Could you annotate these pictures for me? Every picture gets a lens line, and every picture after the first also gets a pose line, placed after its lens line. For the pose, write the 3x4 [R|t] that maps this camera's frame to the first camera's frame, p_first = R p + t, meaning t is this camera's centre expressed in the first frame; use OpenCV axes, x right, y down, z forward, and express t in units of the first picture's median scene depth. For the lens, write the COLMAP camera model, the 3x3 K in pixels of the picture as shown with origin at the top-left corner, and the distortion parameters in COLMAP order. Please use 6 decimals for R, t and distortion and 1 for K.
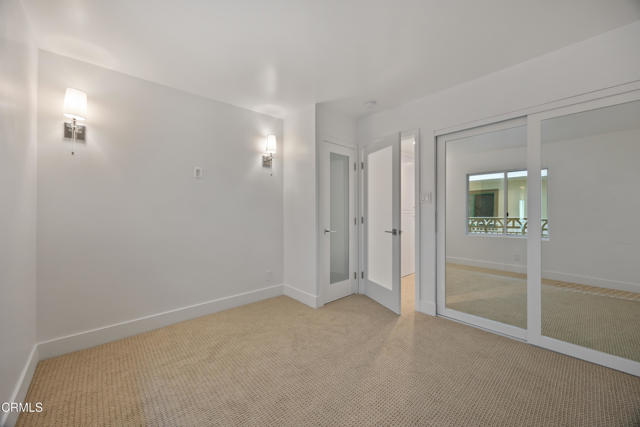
lens RADIAL K [[242.3, 0, 320.1], [0, 242.3, 210.6], [0, 0, 1]] dist [-0.001967, -0.000352]
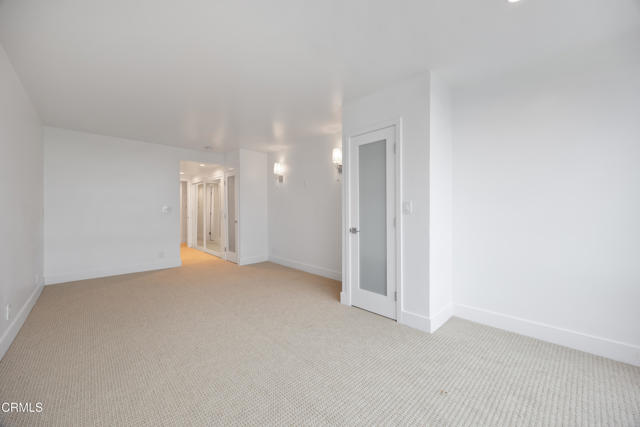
lens RADIAL K [[242.3, 0, 320.1], [0, 242.3, 210.6], [0, 0, 1]] dist [-0.001967, -0.000352]
pose [[0.035721, 0.003504, -0.999356, 0.903067], [-0.000240, 0.999994, 0.003497, 0.002728], [0.999362, 0.000115, 0.035721, 0.775931]]
